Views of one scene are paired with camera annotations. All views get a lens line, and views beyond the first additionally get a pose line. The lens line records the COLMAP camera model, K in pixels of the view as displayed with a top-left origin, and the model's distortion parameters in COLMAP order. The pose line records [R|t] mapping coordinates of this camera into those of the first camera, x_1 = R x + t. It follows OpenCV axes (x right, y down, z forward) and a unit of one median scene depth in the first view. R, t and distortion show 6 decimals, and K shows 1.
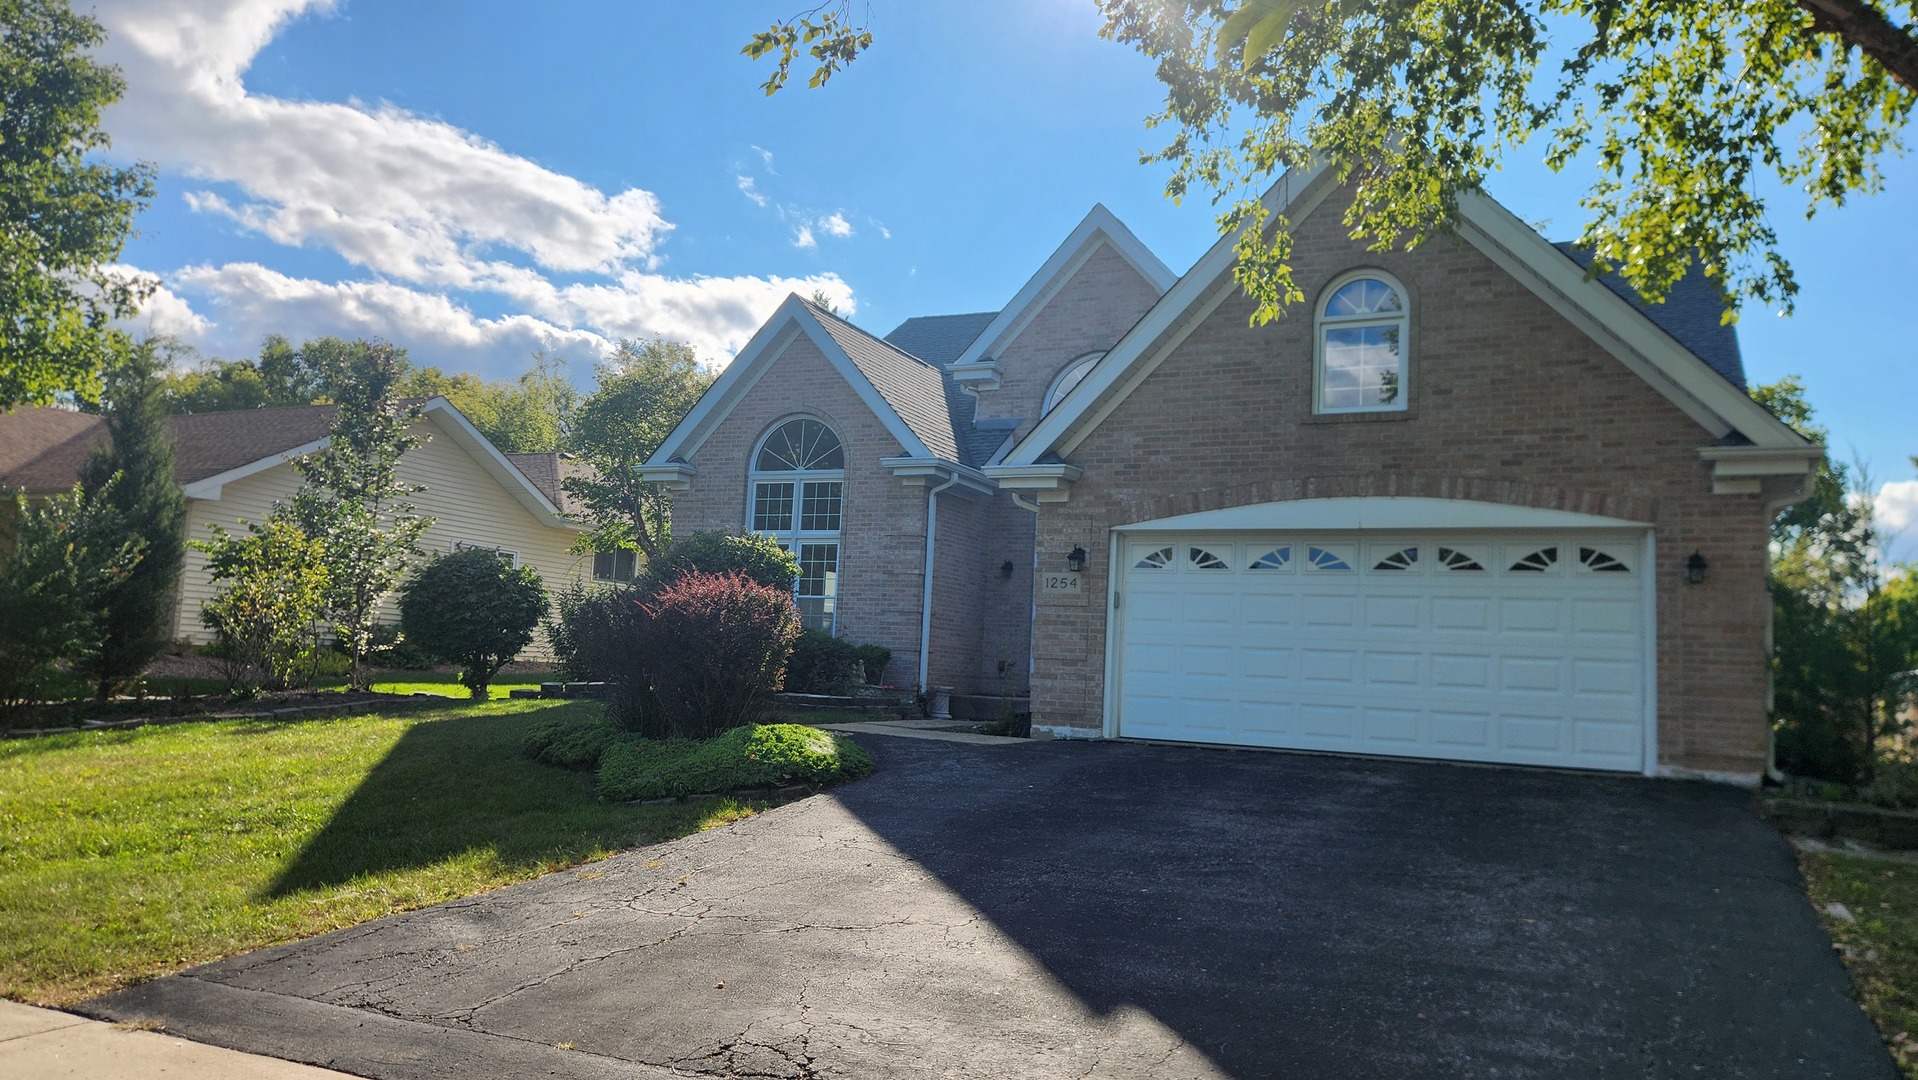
lens RADIAL K [[1221.8, 0, 952.9], [0, 1221.8, 539.9], [0, 0, 1]] dist [-0.000911, -0.000168]
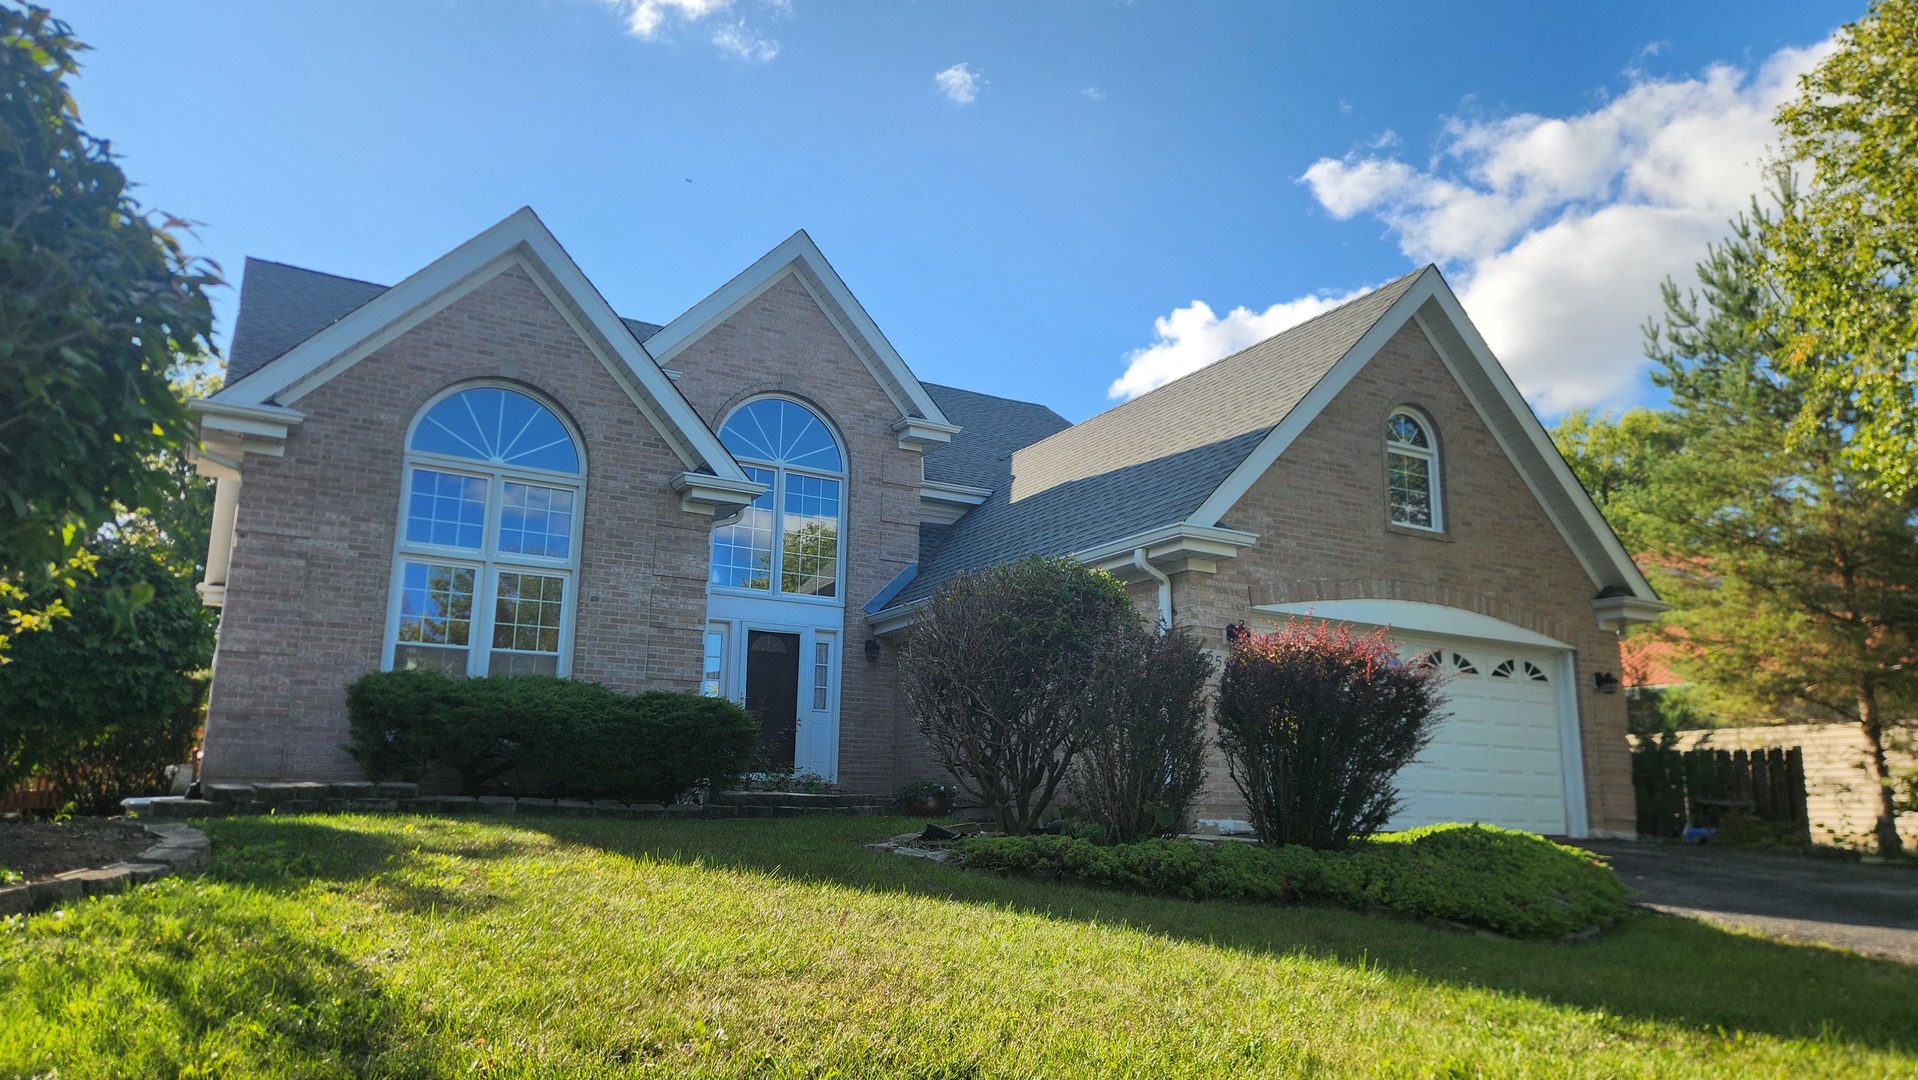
lens RADIAL K [[1221.8, 0, 956.0], [0, 1221.8, 545.6], [0, 0, 1]] dist [-0.000911, -0.000168]
pose [[0.607836, 0.139269, 0.781754, -0.774153], [-0.080391, 0.990234, -0.113904, 0.071321], [-0.789983, 0.006389, 0.613096, 0.604607]]
